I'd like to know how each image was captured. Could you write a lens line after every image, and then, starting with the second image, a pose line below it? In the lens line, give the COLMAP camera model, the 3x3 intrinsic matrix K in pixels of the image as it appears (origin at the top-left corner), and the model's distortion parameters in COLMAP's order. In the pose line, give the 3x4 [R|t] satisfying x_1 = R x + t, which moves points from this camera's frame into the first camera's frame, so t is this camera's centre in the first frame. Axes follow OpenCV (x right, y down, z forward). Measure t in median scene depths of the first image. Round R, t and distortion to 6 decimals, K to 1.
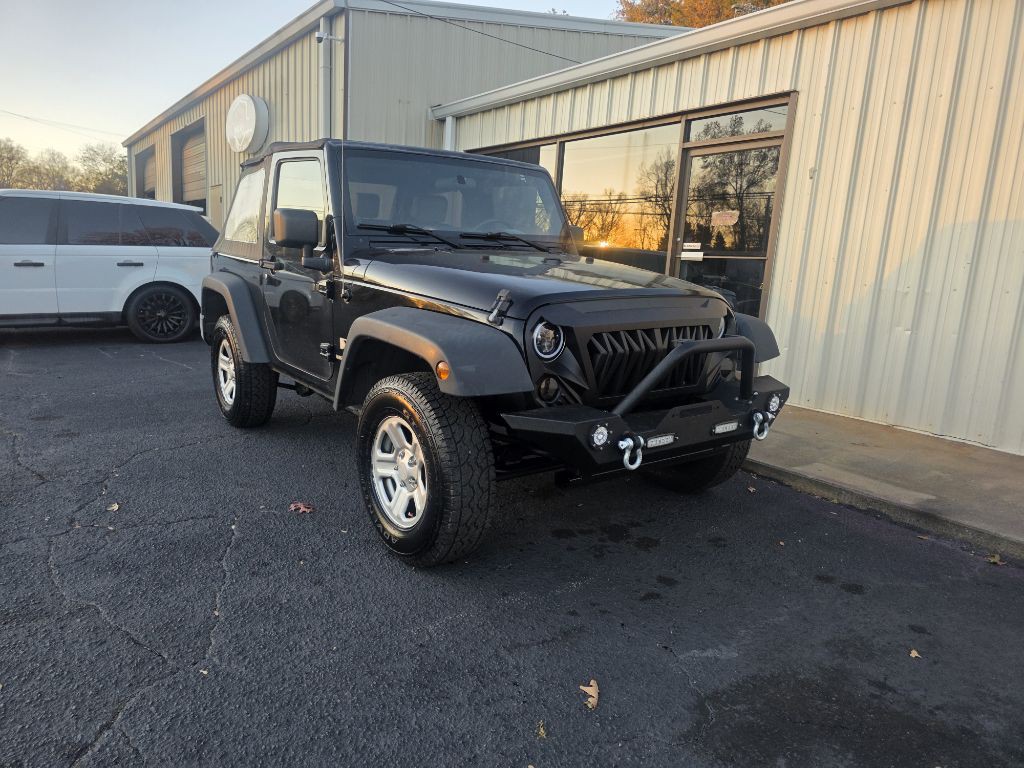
lens RADIAL K [[694.6, 0, 512.0], [0, 694.6, 384.0], [0, 0, 1]] dist [0.053839, -0.049786]
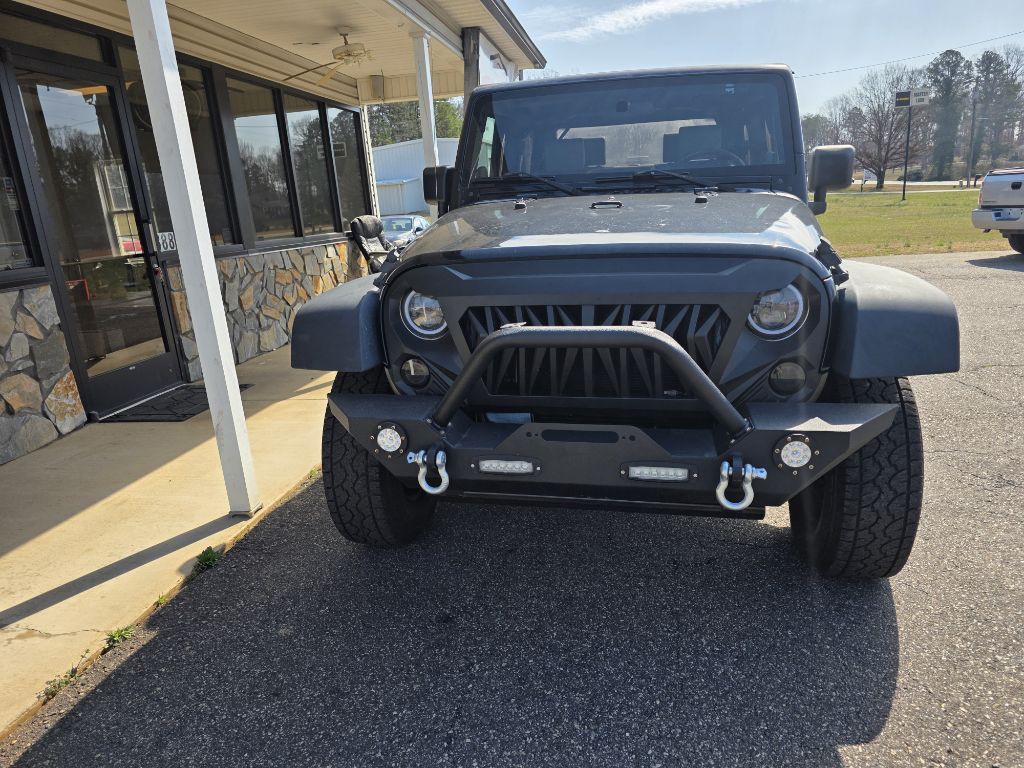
lens RADIAL K [[691.0, 0, 521.7], [0, 691.0, 383.7], [0, 0, 1]] dist [0.048062, -0.044055]
pose [[0.702732, 0.143933, -0.696743, 0.685651], [-0.095509, 0.989543, 0.108091, -0.074920], [0.705015, -0.009414, 0.709130, 0.523197]]
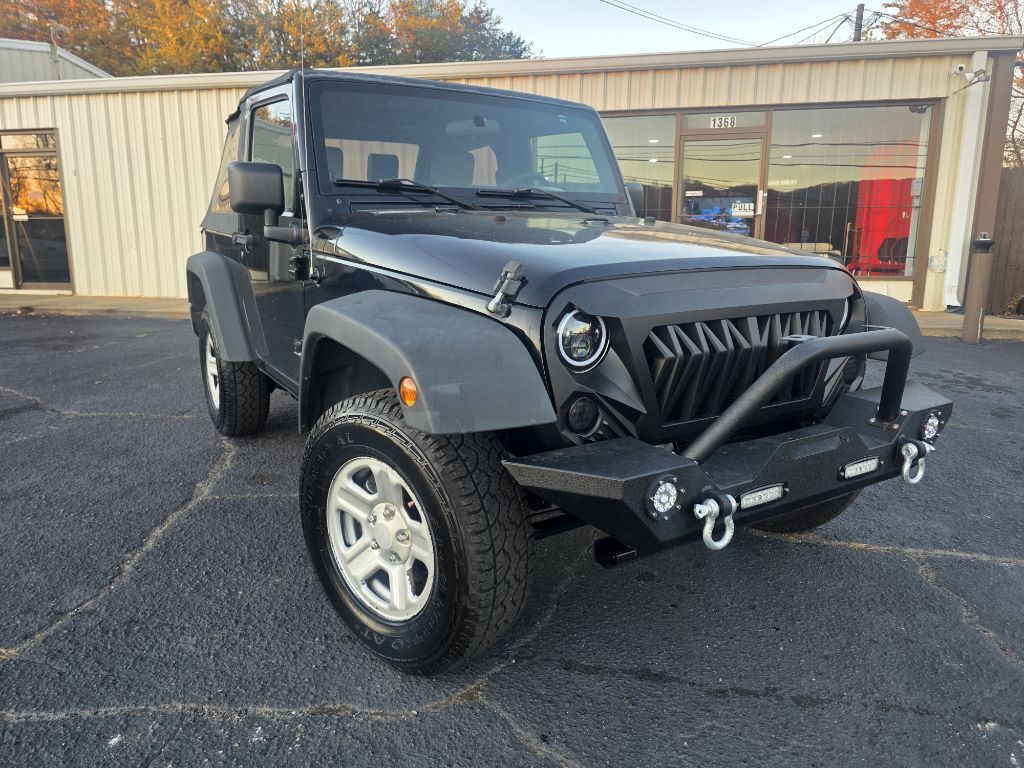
lens RADIAL K [[691.0, 0, 521.7], [0, 691.0, 383.7], [0, 0, 1]] dist [0.048062, -0.044055]
pose [[0.996898, -0.006598, -0.078423, 0.046494], [0.008833, 0.999564, 0.028190, -0.040067], [0.078202, -0.028795, 0.996522, 0.356508]]
